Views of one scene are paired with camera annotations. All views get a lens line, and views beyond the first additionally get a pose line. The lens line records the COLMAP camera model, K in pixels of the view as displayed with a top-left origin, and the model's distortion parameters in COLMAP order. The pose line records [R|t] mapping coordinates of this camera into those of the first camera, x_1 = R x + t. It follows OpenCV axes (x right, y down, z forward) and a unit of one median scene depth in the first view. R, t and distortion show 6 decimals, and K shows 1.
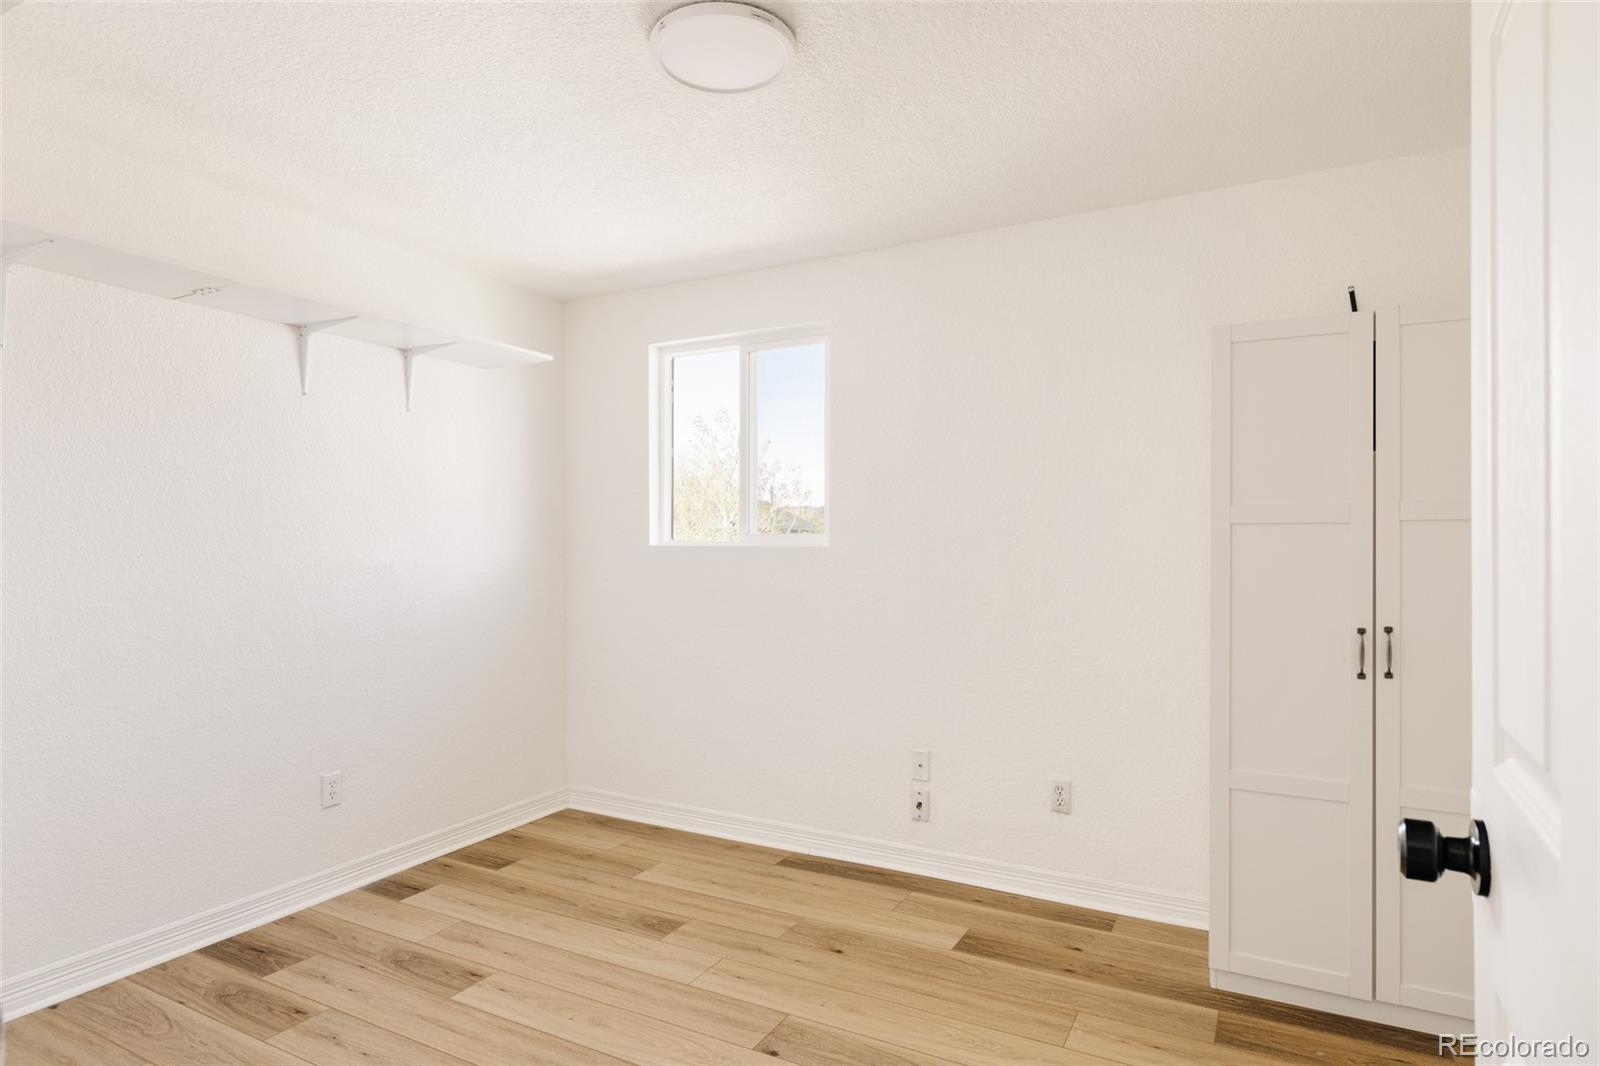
lens RADIAL K [[873.4, 0, 798.1], [0, 873.4, 533.5], [0, 0, 1]] dist [-0.002701, 0.001429]
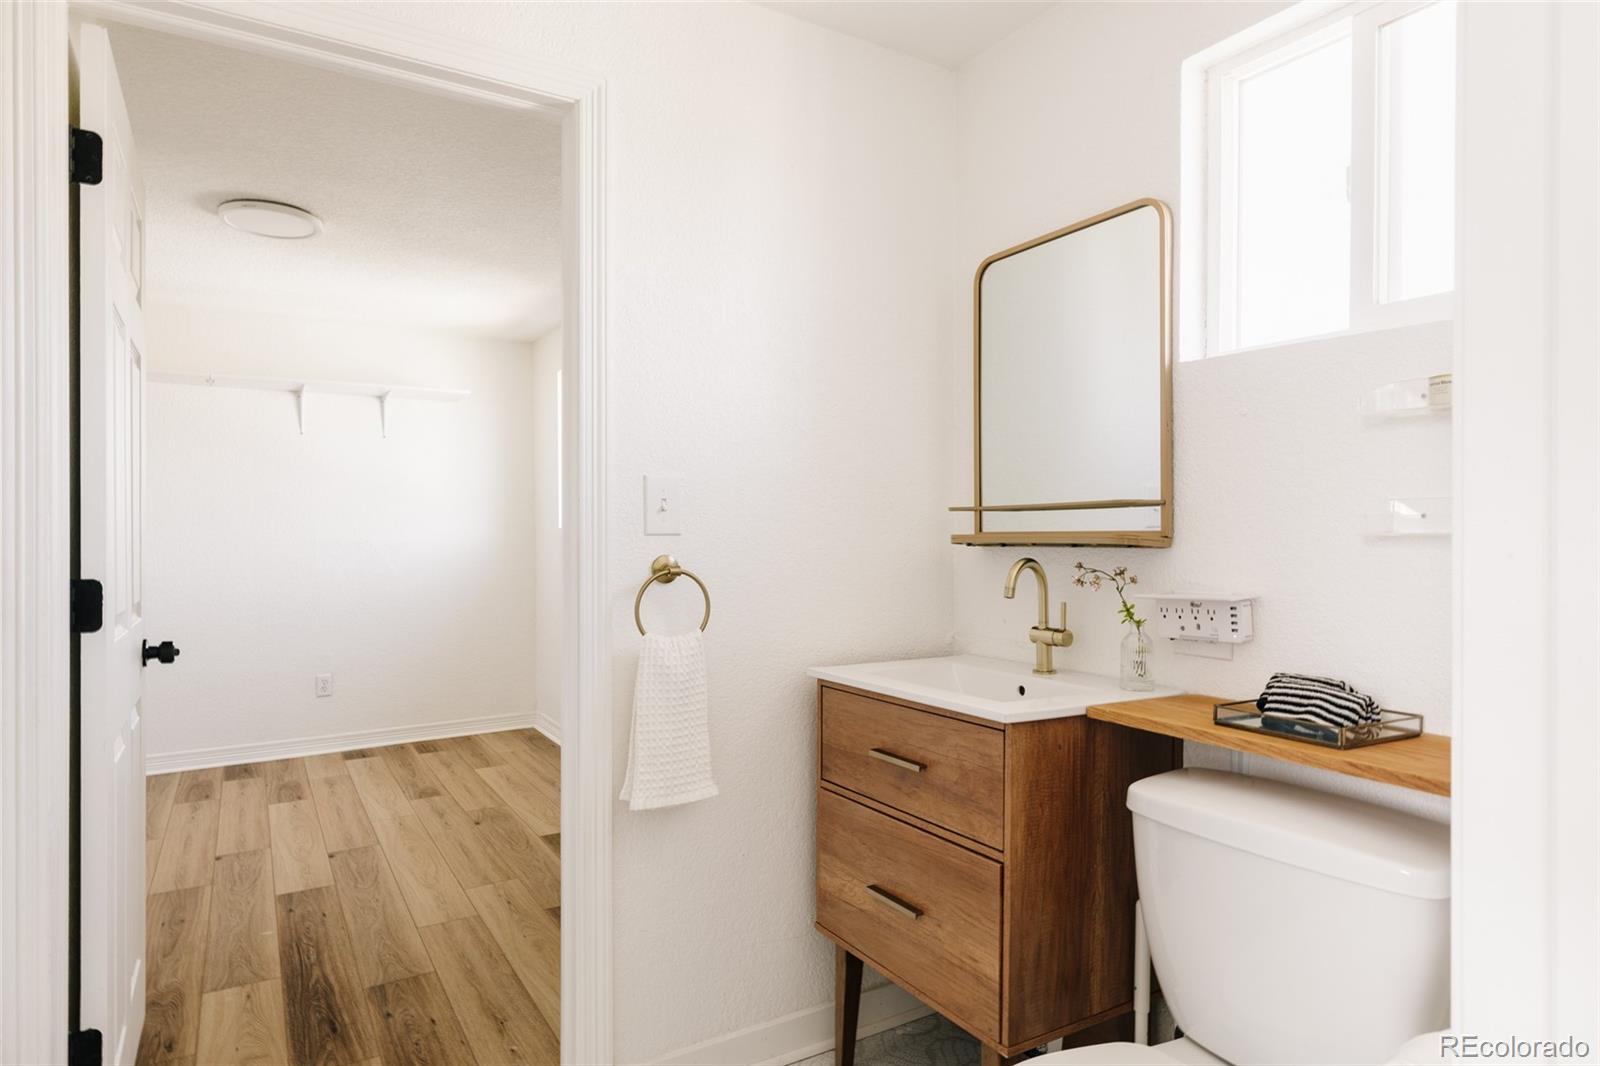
lens RADIAL K [[873.4, 0, 796.1], [0, 873.4, 538.3], [0, 0, 1]] dist [-0.002701, 0.001429]
pose [[0.880302, 0.003675, -0.474399, 1.133442], [0.001566, 0.999942, 0.010653, 0.018529], [0.474411, -0.010121, 0.880245, 0.037836]]
